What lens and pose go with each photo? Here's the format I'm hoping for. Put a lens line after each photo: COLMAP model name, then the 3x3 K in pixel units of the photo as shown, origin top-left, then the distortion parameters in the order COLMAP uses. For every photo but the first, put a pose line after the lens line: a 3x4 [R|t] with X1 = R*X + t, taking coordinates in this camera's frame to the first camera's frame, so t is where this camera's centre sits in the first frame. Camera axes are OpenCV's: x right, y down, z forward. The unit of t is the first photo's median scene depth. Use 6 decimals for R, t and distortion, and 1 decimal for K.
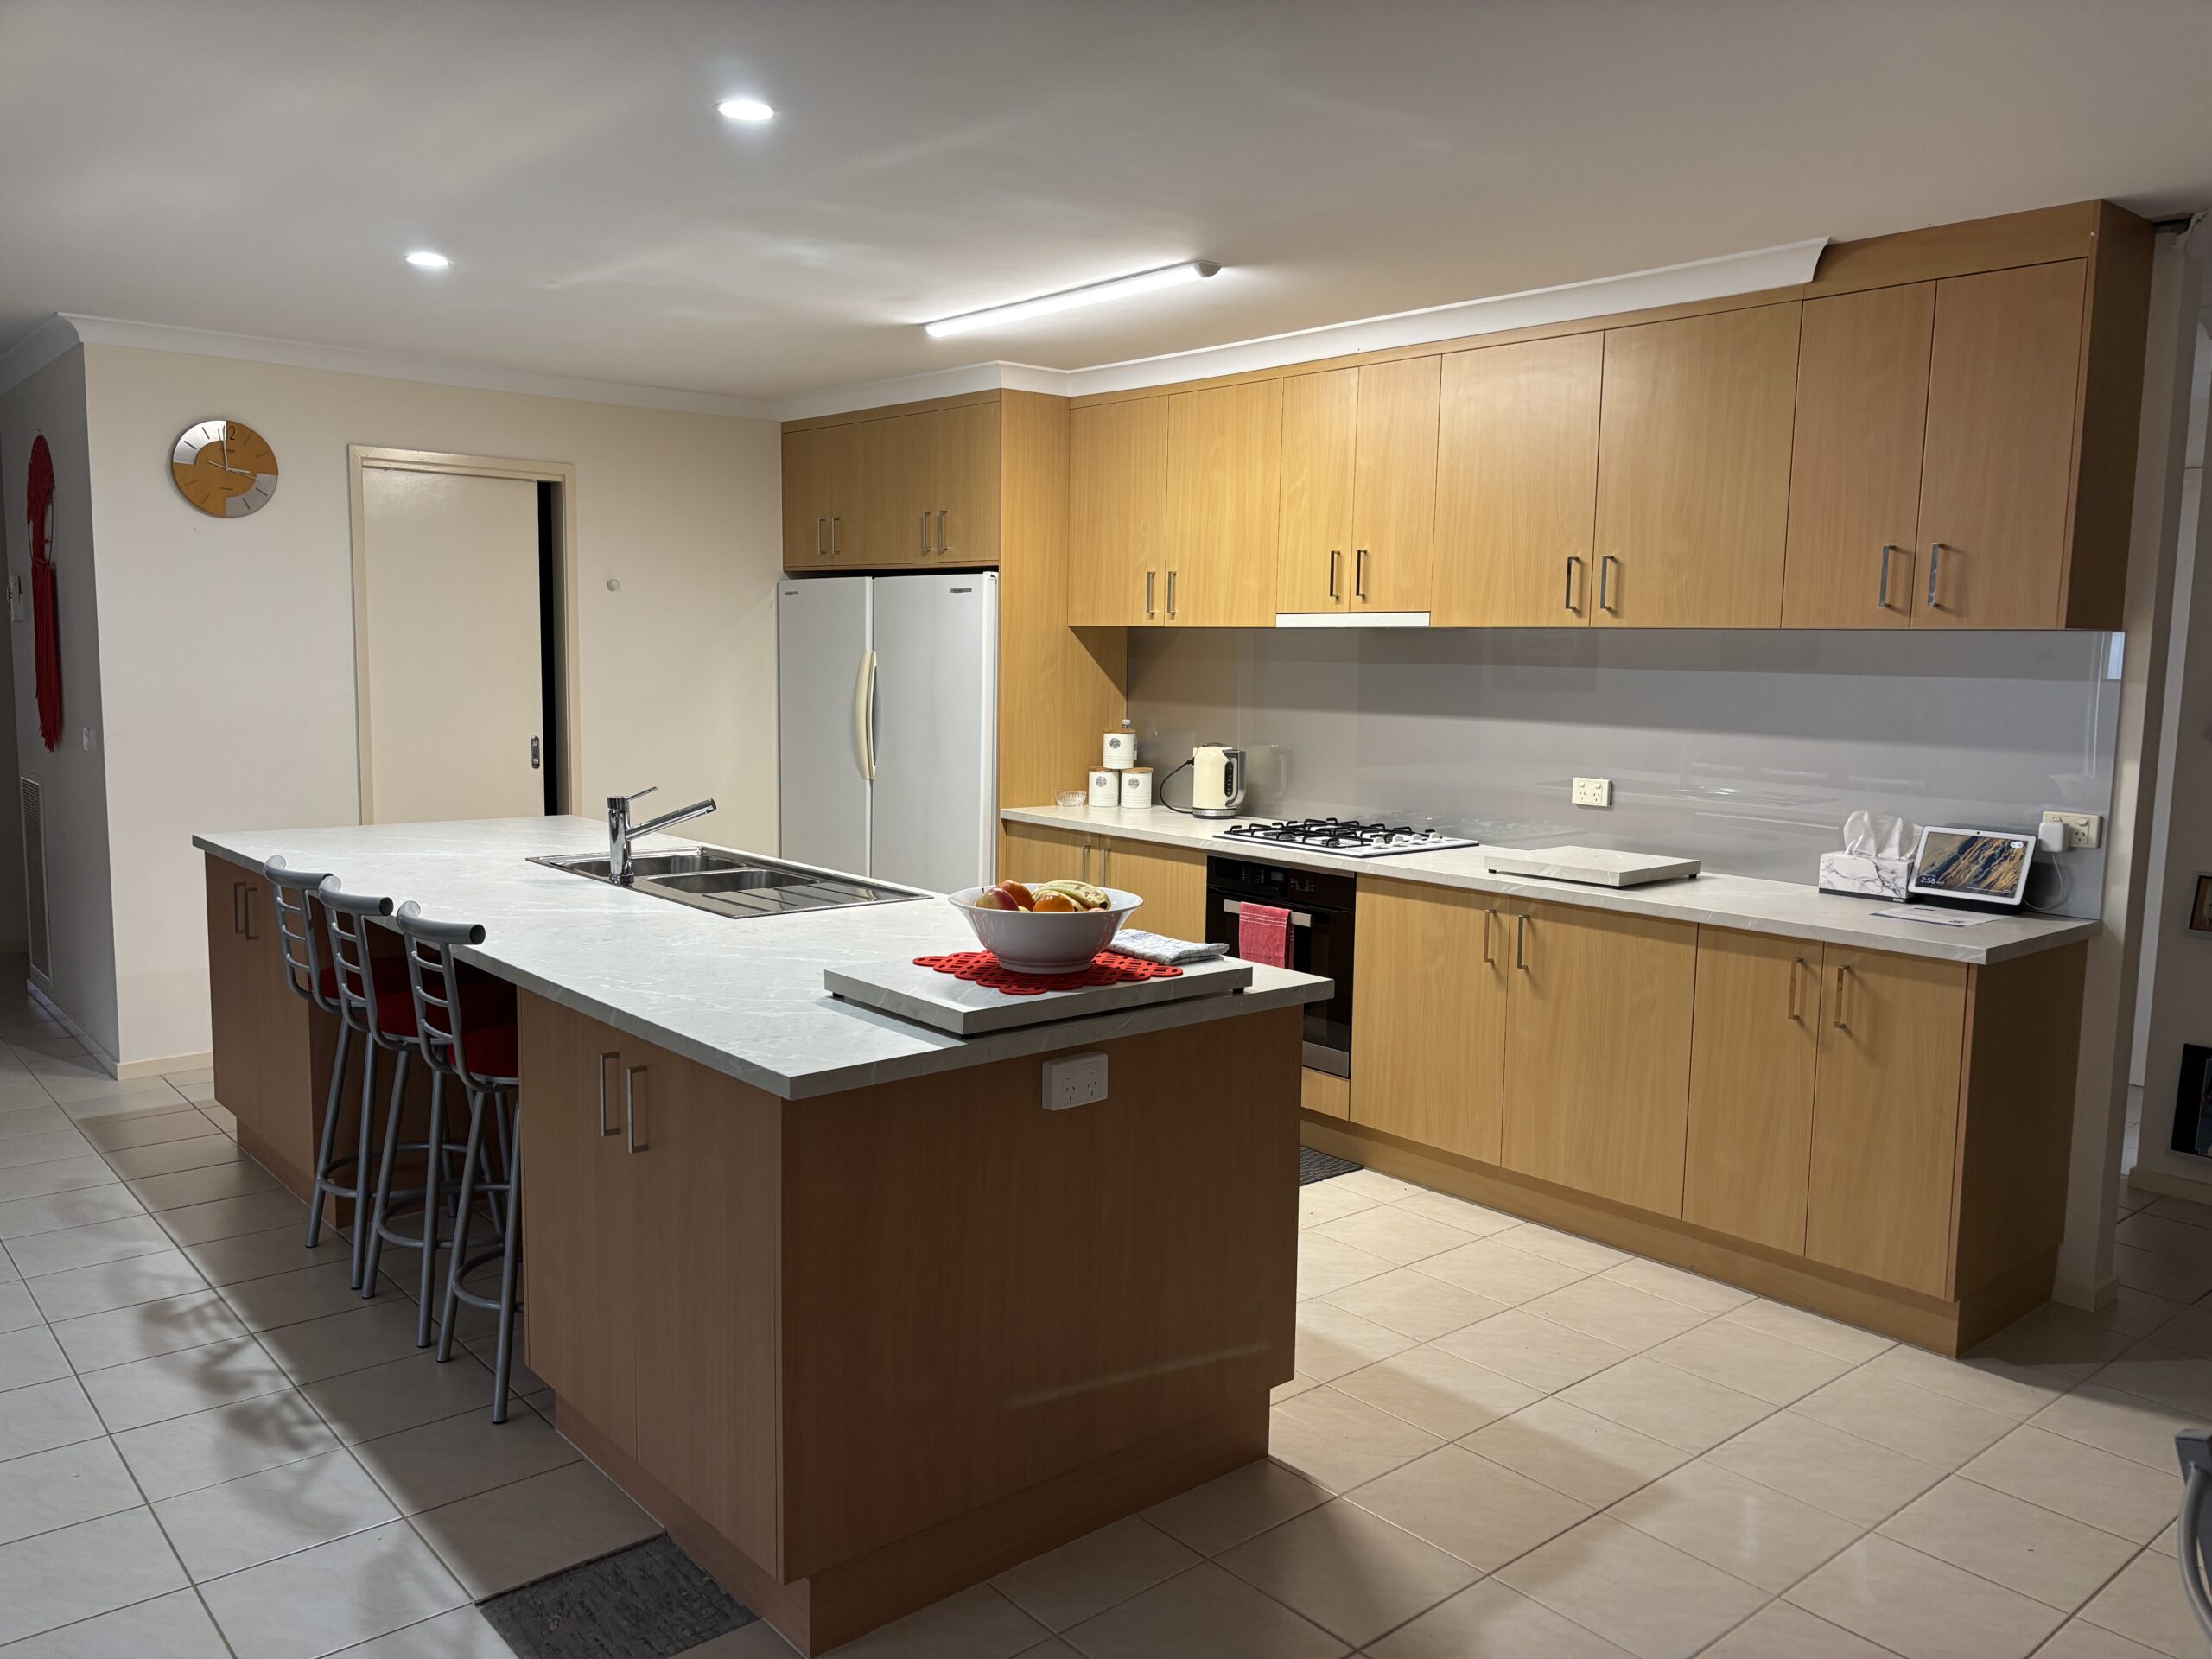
lens RADIAL K [[1662.8, 0, 1110.0], [0, 1662.8, 835.2], [0, 0, 1]] dist [0.048205, -0.050343]
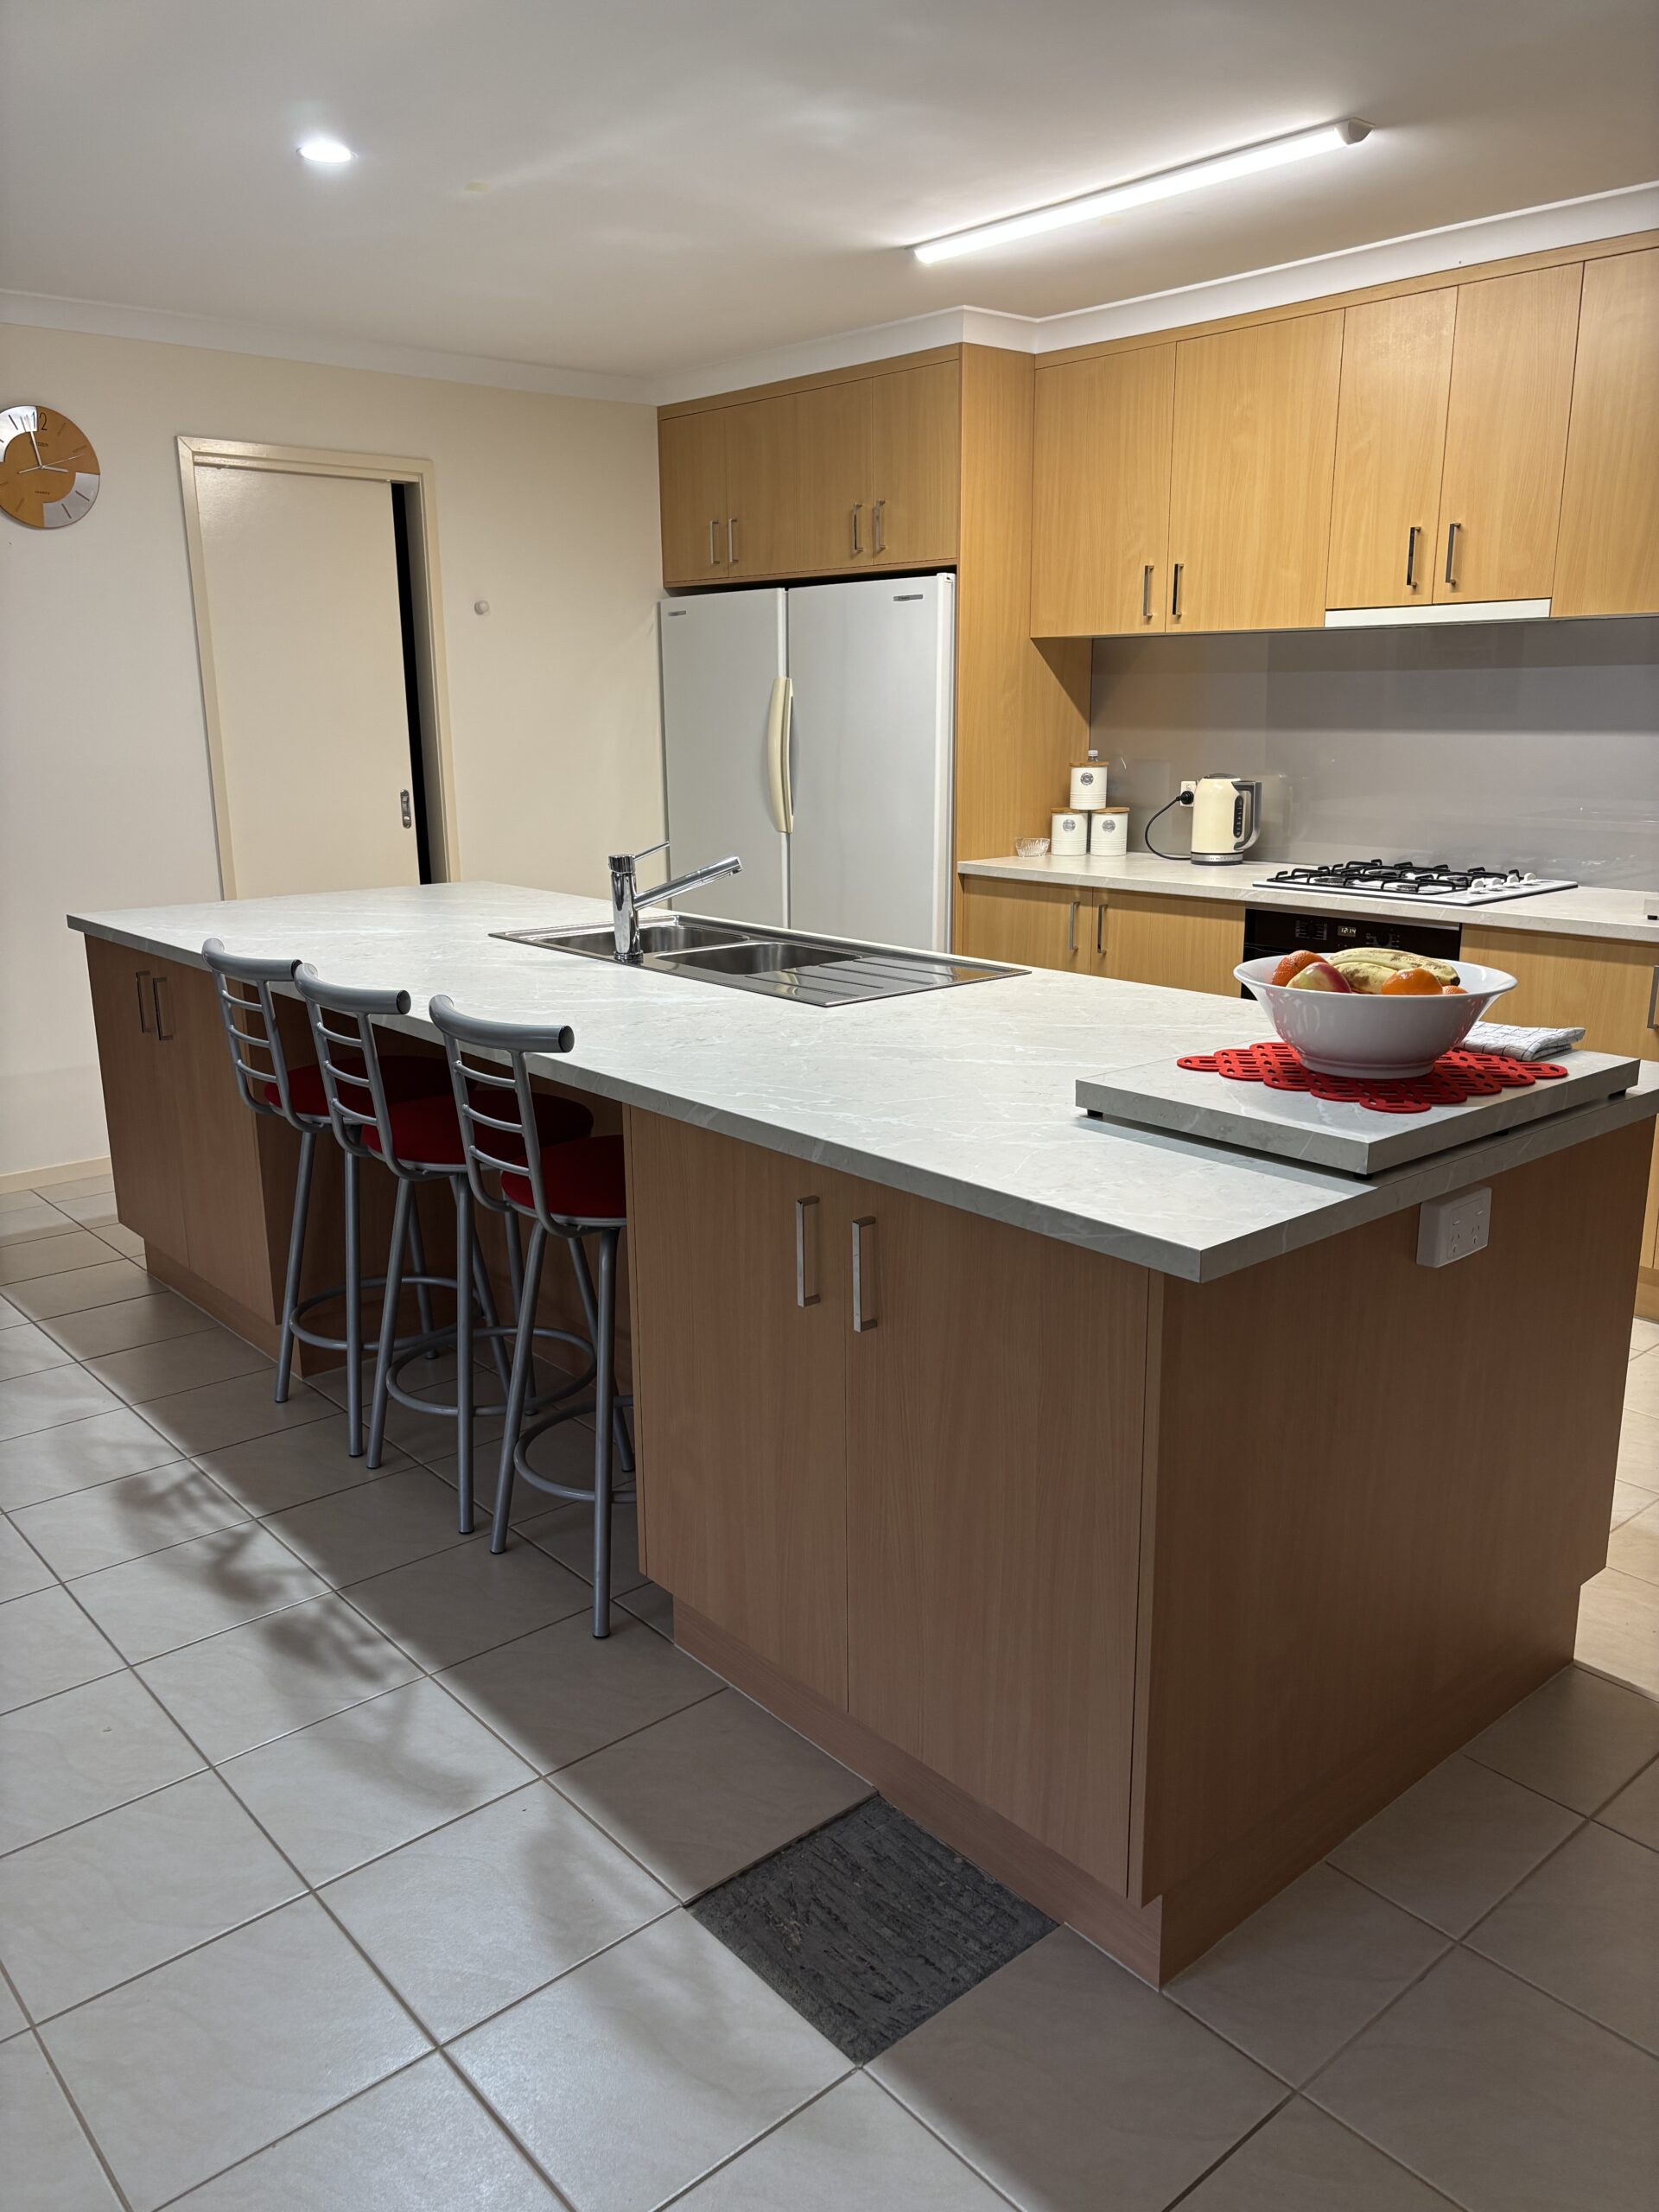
lens RADIAL K [[1662.8, 0, 835.4], [0, 1662.8, 1117.8], [0, 0, 1]] dist [0.048205, -0.050343]
pose [[0.999673, -0.025346, -0.003362, -0.175726], [0.025568, 0.990395, 0.135882, -0.003668], [-0.000115, -0.135924, 0.990719, 0.168499]]
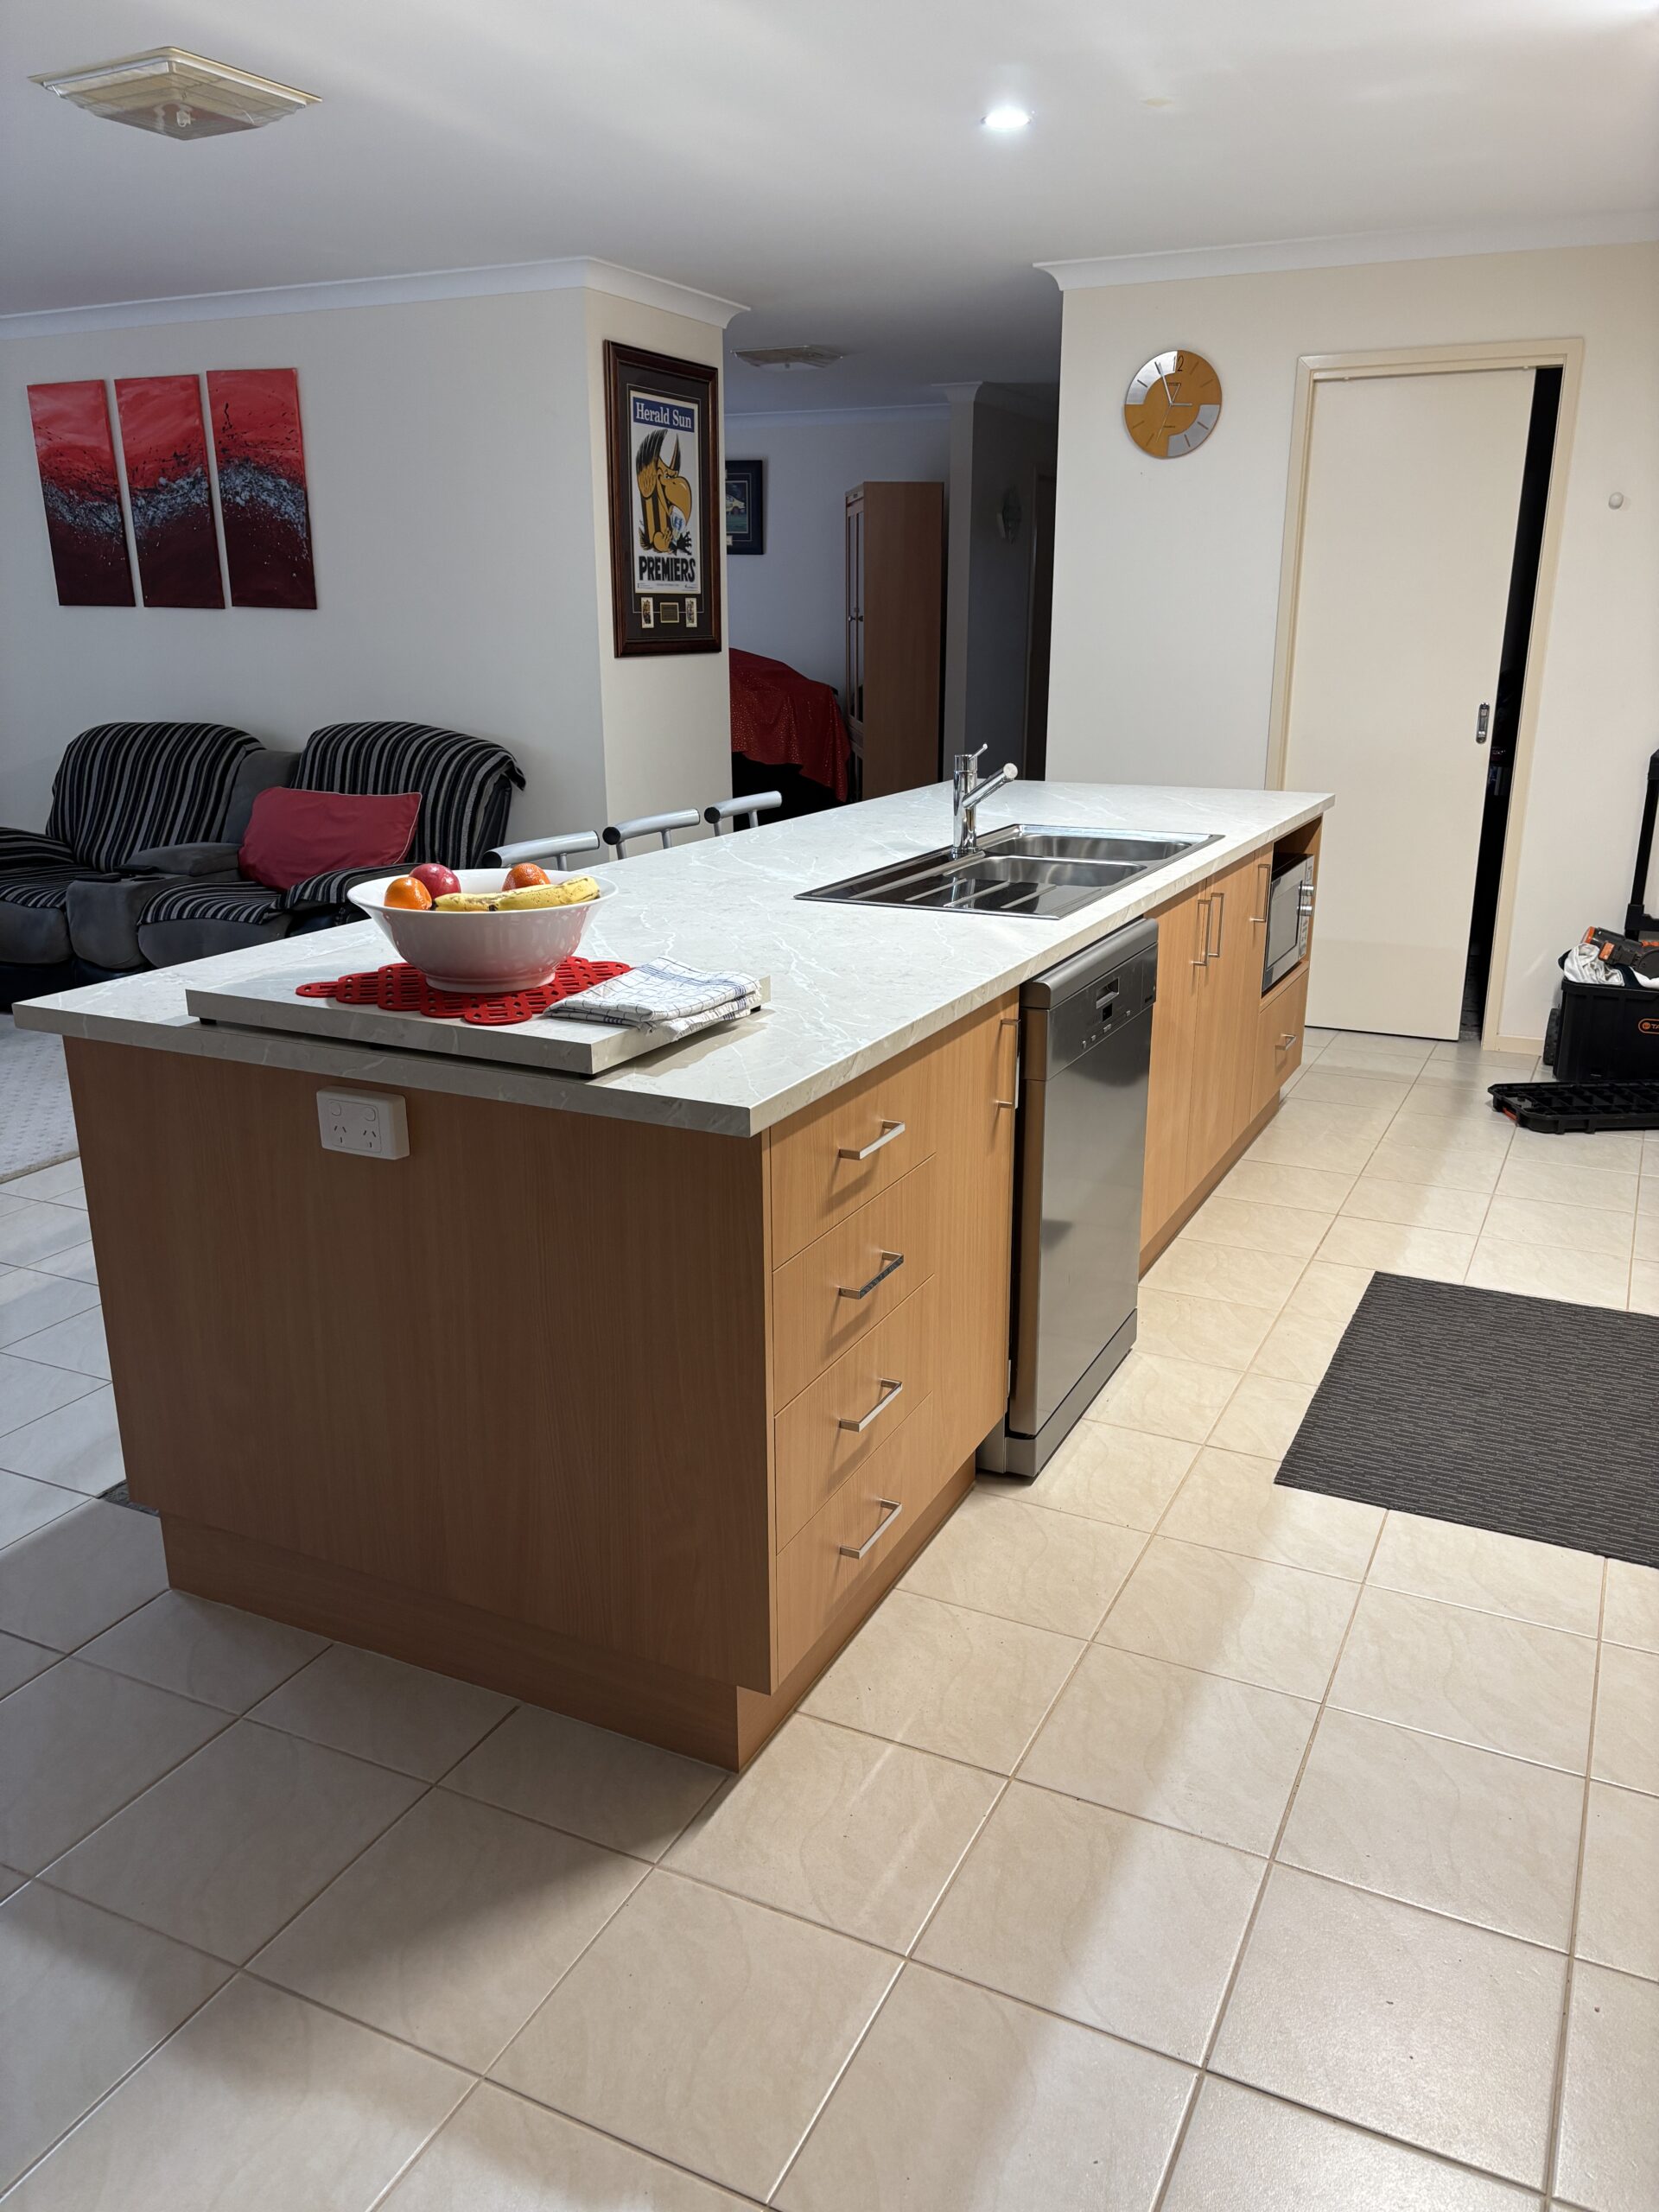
lens RADIAL K [[1662.8, 0, 832.2], [0, 1662.8, 1121.6], [0, 0, 1]] dist [0.048205, -0.050343]
pose [[0.395028, 0.254708, -0.882653, 0.450101], [-0.096502, 0.966985, 0.235855, -0.034022], [0.913587, -0.007991, 0.406566, 0.535195]]
